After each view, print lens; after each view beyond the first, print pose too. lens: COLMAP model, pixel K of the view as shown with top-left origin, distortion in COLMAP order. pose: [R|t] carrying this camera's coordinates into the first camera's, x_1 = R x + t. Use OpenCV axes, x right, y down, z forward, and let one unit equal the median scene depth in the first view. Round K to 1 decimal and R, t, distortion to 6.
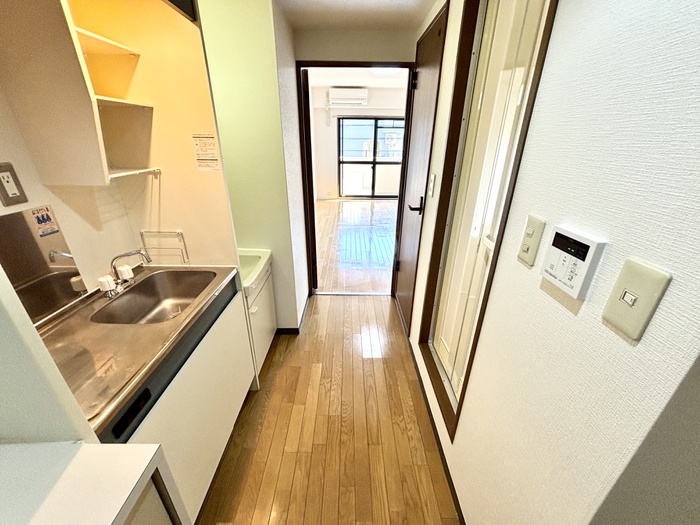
lens RADIAL K [[281.3, 0, 351.0], [0, 281.3, 260.9], [0, 0, 1]] dist [-0.002911, 0.001682]
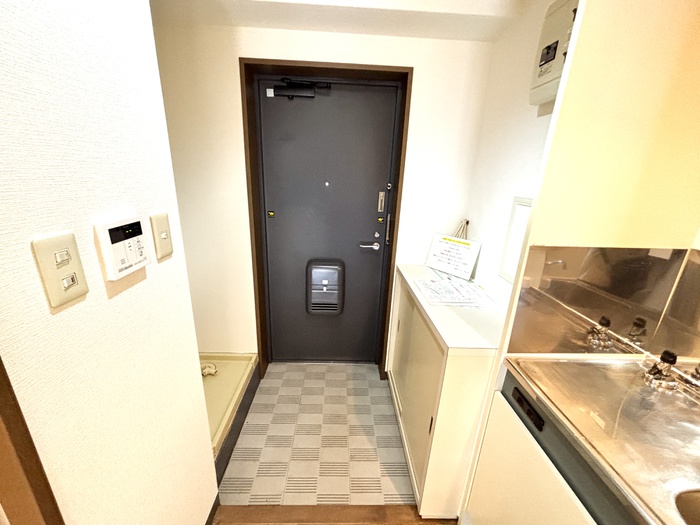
lens RADIAL K [[281.3, 0, 347.1], [0, 281.3, 261.6], [0, 0, 1]] dist [-0.002911, 0.001682]
pose [[-0.998642, -0.041978, -0.030858, -0.027525], [-0.051943, 0.756309, 0.652149, -0.457252], [-0.004038, 0.652867, -0.757462, 1.203746]]
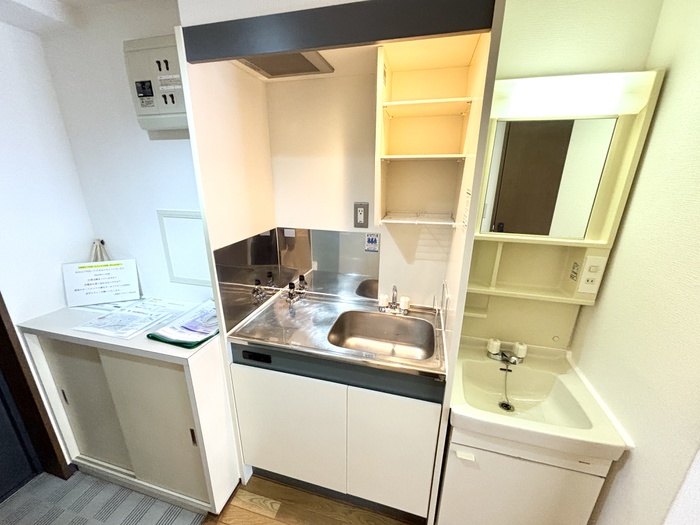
lens RADIAL K [[281.3, 0, 348.2], [0, 281.3, 261.7], [0, 0, 1]] dist [-0.002911, 0.001682]
pose [[-0.264414, 0.276572, -0.923901, 0.315429], [-0.391018, 0.844978, 0.364853, -0.556069], [0.881584, 0.457734, -0.115280, 1.145836]]
